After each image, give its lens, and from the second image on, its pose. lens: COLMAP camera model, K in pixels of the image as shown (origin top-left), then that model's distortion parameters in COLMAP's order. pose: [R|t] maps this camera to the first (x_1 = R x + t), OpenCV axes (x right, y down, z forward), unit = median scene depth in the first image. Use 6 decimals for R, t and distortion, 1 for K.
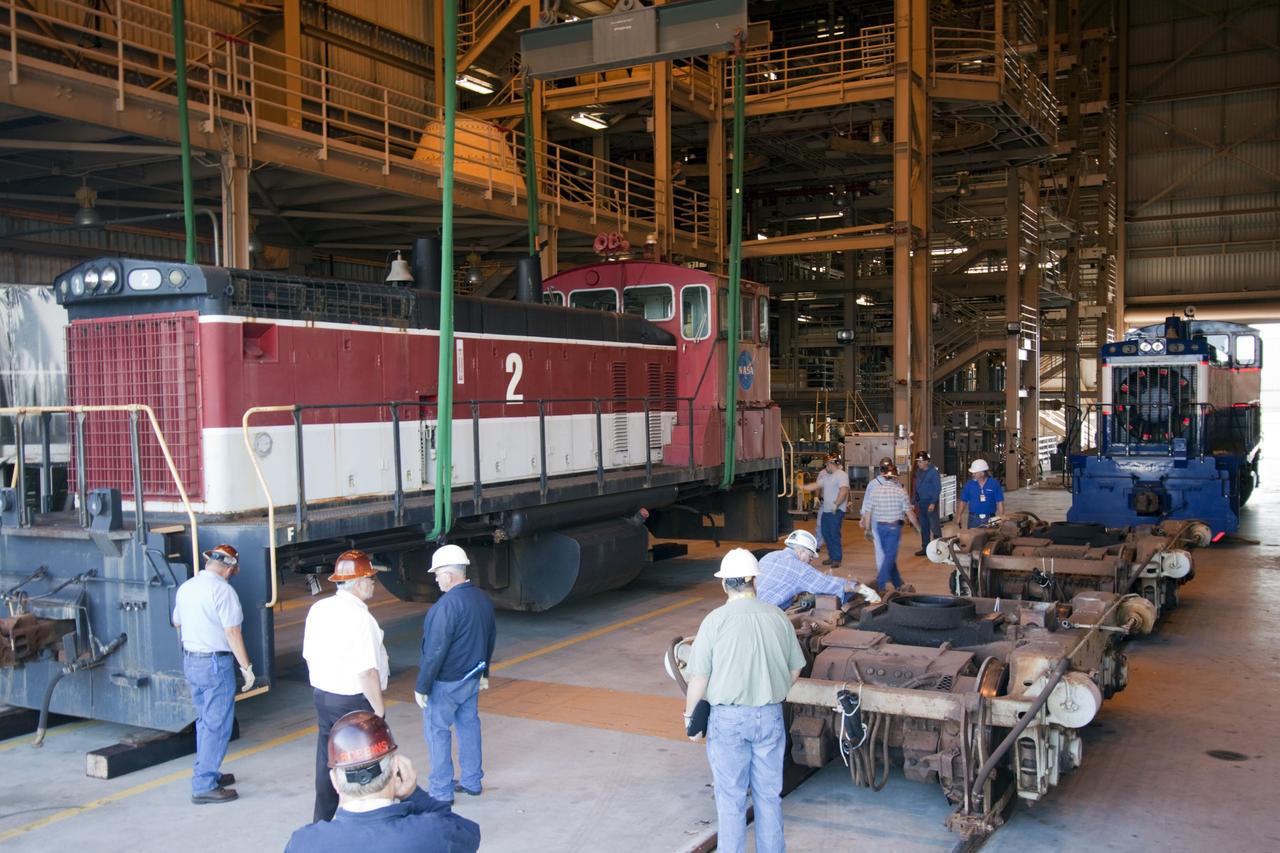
lens RADIAL K [[1227.0, 0, 640.3], [0, 1227.0, 443.8], [0, 0, 1]] dist [0.011463, 0.018268]
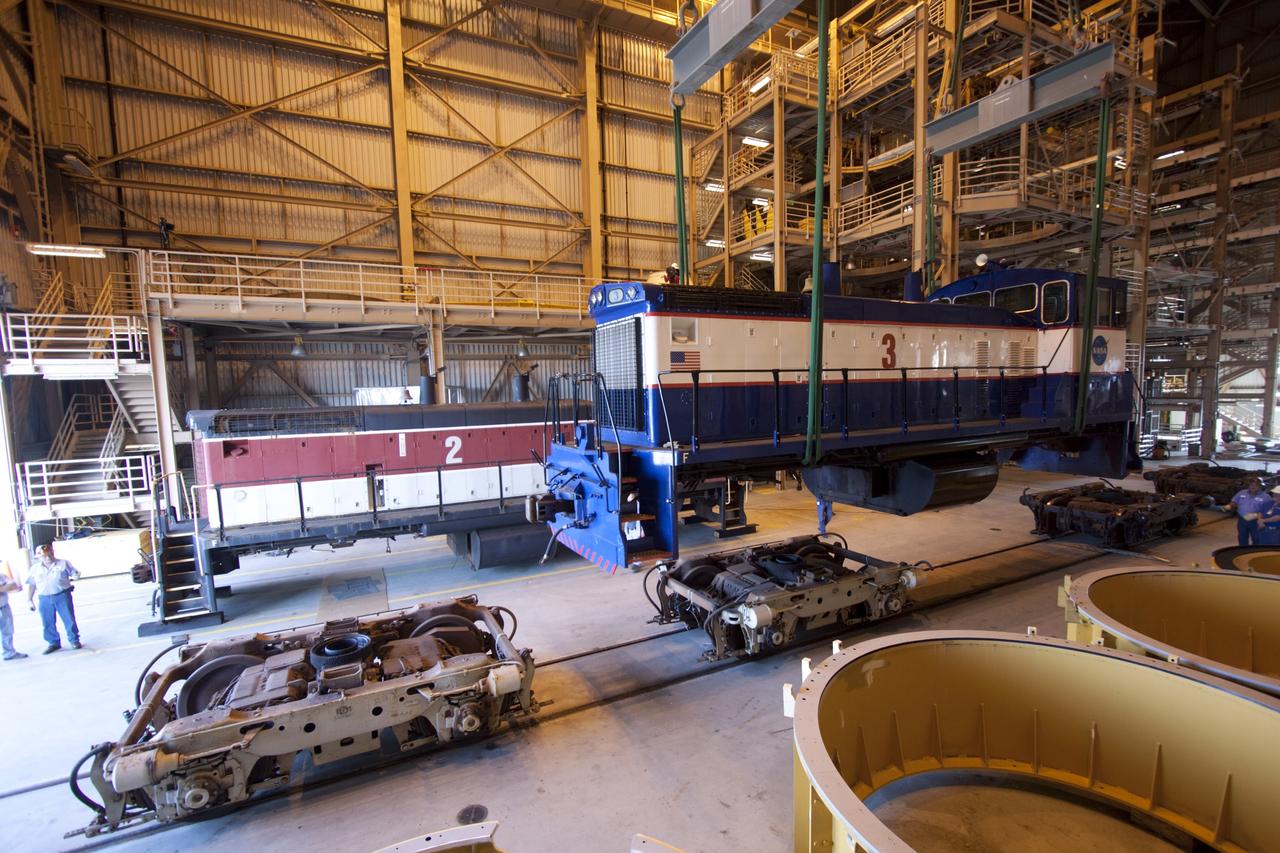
lens RADIAL K [[585.0, 0, 649.2], [0, 585.0, 440.7], [0, 0, 1]] dist [-0.008115, 0.000000]
pose [[0.828661, 0.041128, -0.558238, 0.328666], [-0.003397, 0.997648, 0.068459, -0.061446], [0.559741, -0.054833, 0.826851, 0.216588]]
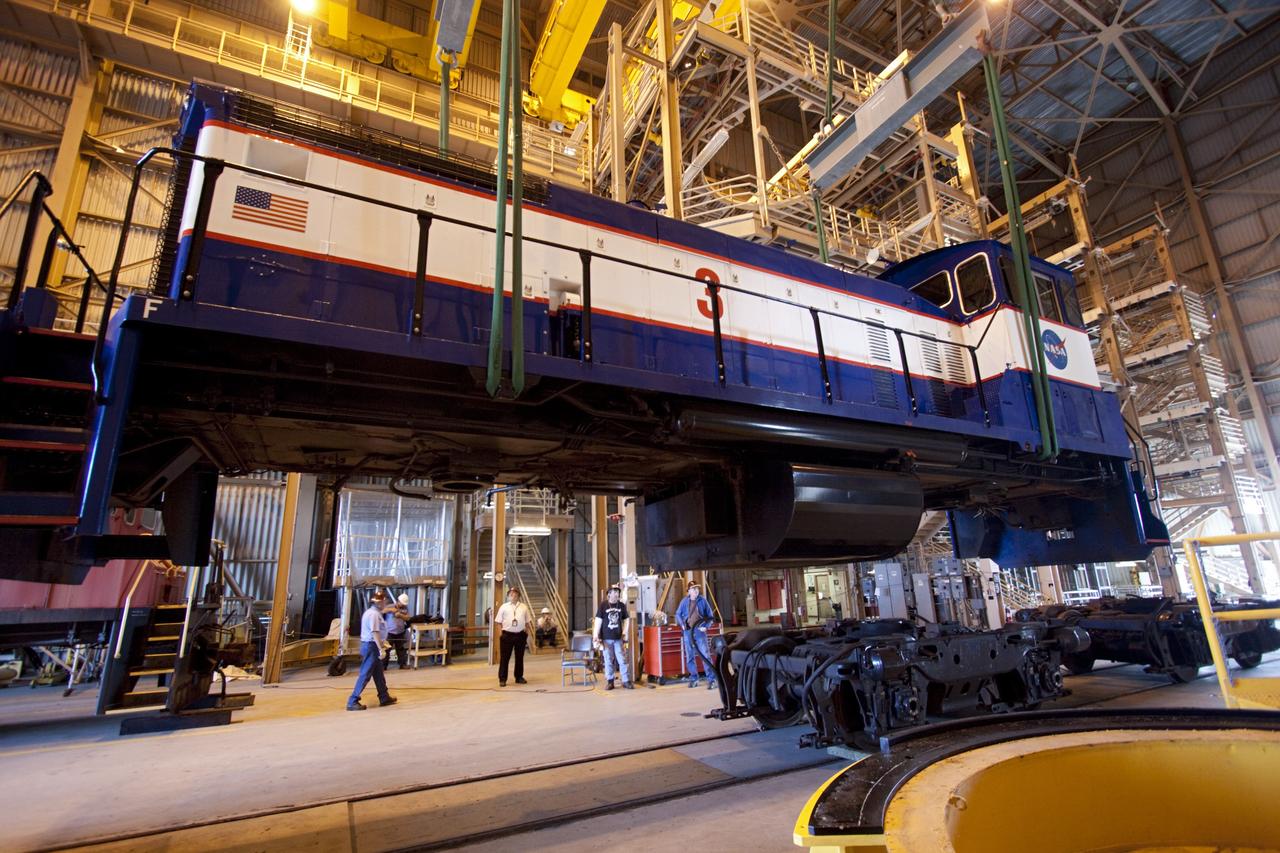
lens RADIAL K [[585.0, 0, 649.2], [0, 585.0, 440.7], [0, 0, 1]] dist [-0.008115, 0.000000]
pose [[0.826465, -0.159541, -0.539910, 0.455432], [0.007113, 0.961889, -0.273346, 0.014431], [0.562943, 0.222071, 0.796103, 0.617036]]
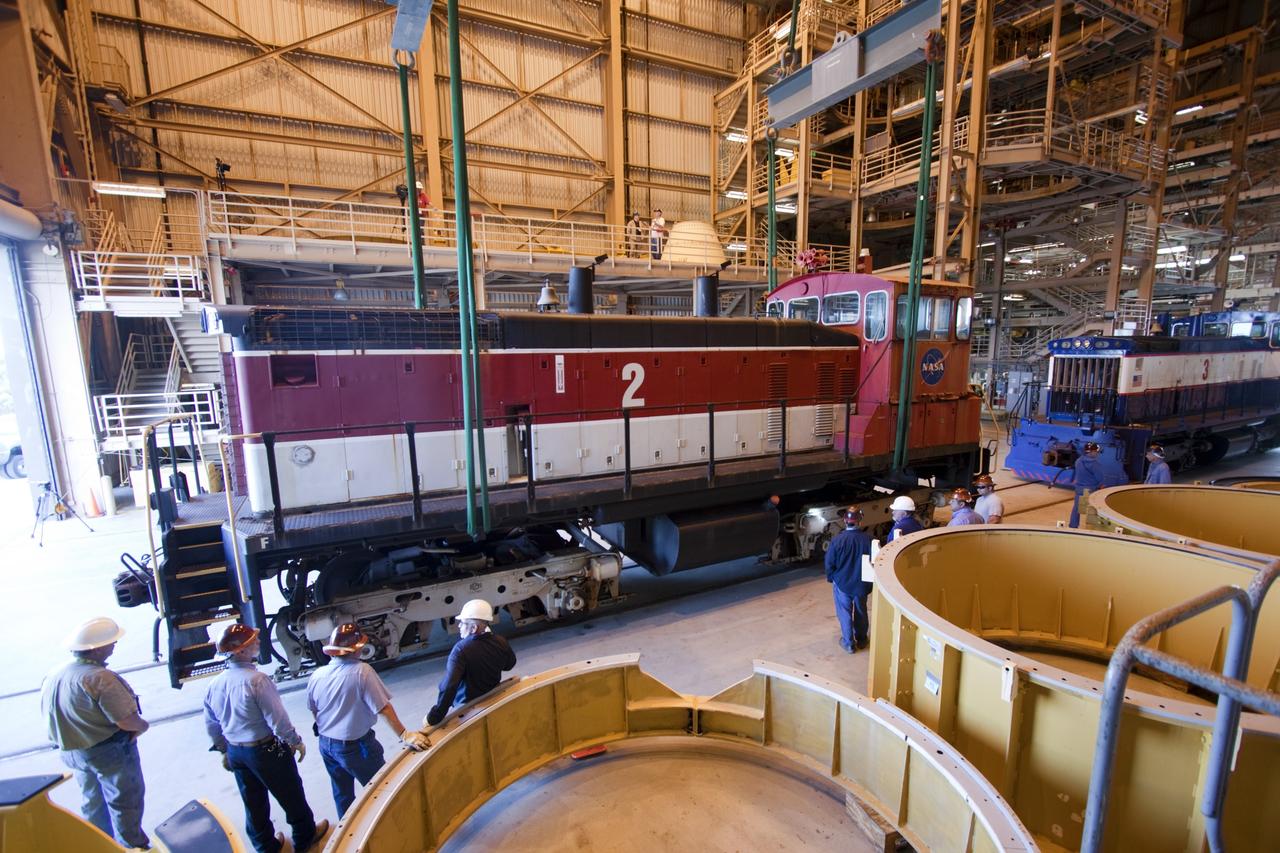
lens RADIAL K [[585.0, 0, 649.9], [0, 585.0, 442.9], [0, 0, 1]] dist [-0.008525, 0.000547]
pose [[0.833007, 0.087556, -0.546291, 0.314758], [-0.012769, 0.990178, 0.139229, -0.044840], [0.553116, -0.109003, 0.825943, 0.165335]]
